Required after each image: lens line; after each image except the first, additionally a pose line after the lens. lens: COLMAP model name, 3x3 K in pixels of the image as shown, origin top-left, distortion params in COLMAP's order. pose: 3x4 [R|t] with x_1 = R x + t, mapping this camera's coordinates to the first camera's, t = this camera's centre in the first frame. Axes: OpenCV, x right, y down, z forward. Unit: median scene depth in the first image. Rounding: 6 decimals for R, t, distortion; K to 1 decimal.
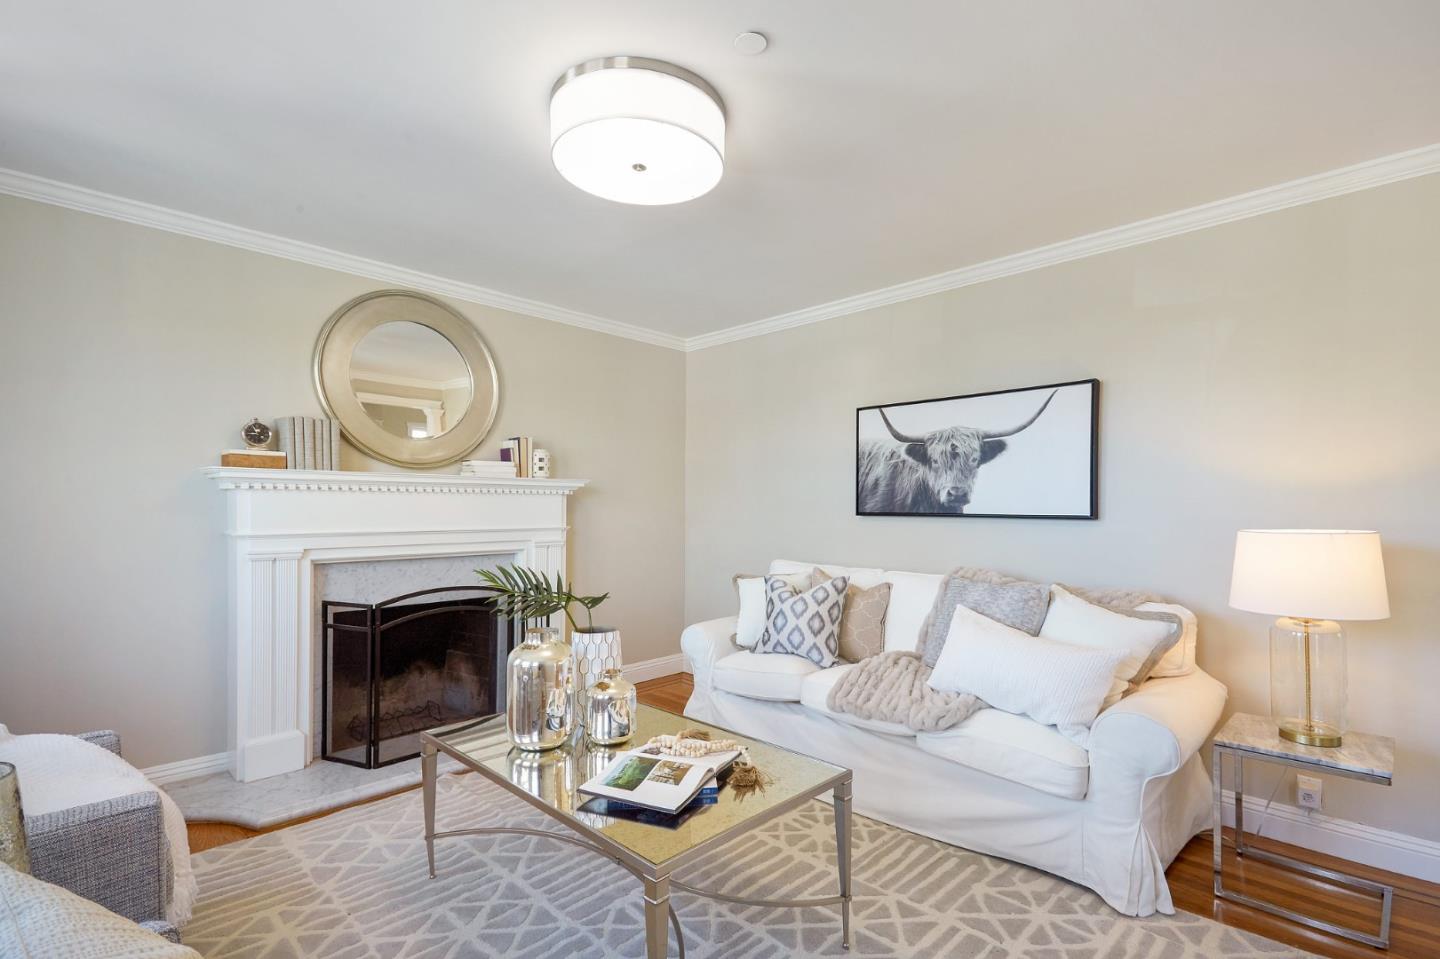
lens RADIAL K [[673.0, 0, 721.9], [0, 673.0, 515.9], [0, 0, 1]] dist [0.034435, -0.000105]
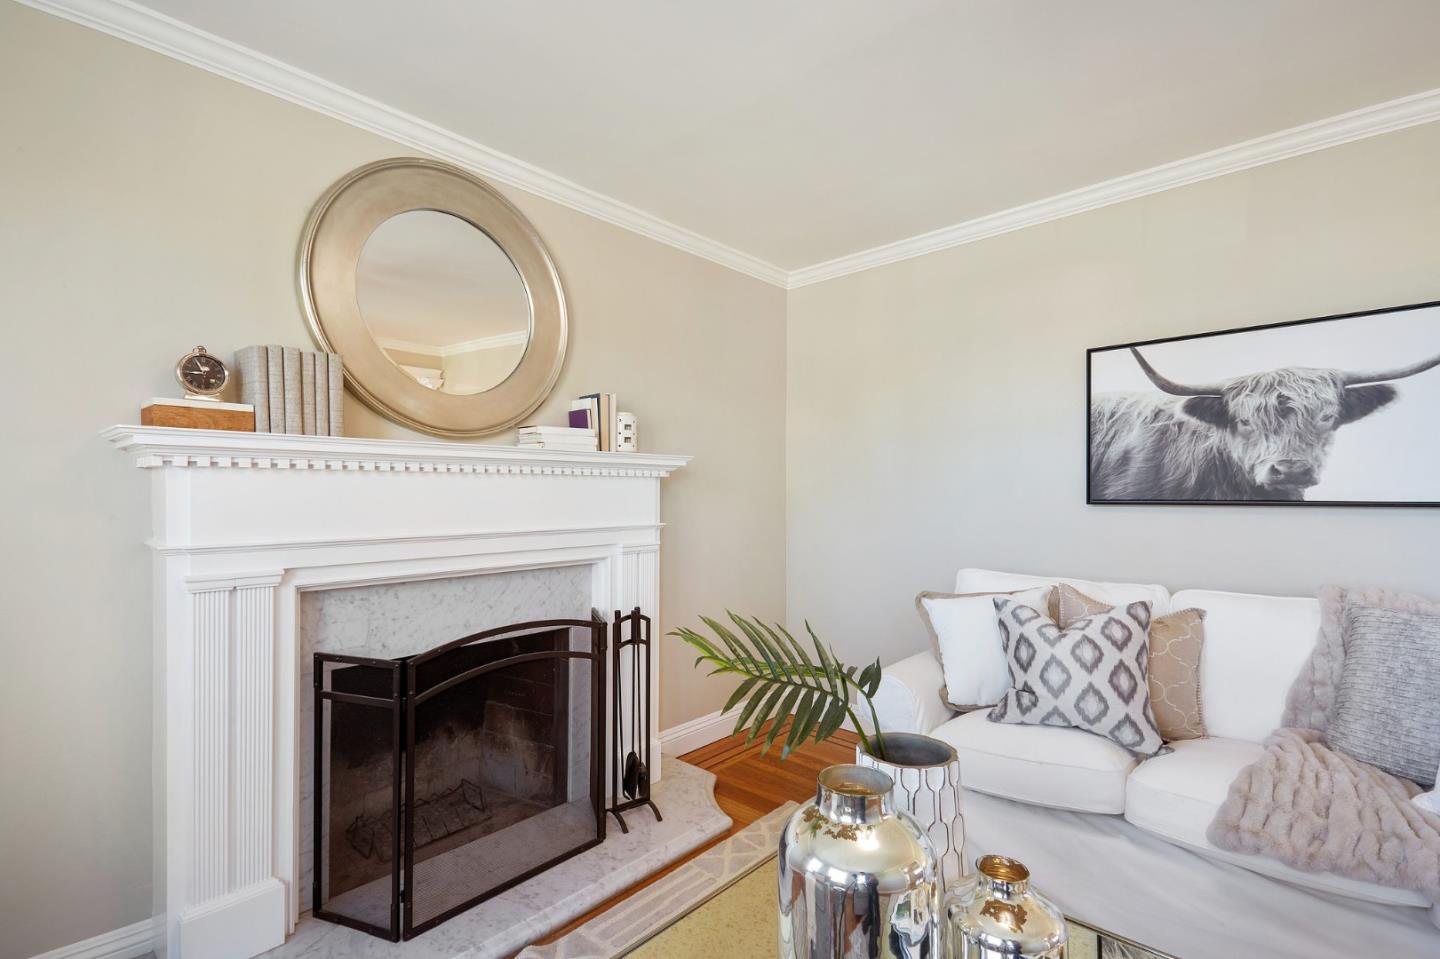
lens RADIAL K [[672.6, 0, 713.9], [0, 672.6, 497.6], [0, 0, 1]] dist [0.039592, -0.018999]
pose [[0.999506, -0.006847, 0.030668, -0.231449], [0.007119, 0.999936, -0.008776, -0.004659], [-0.030606, 0.008990, 0.999491, 0.356057]]
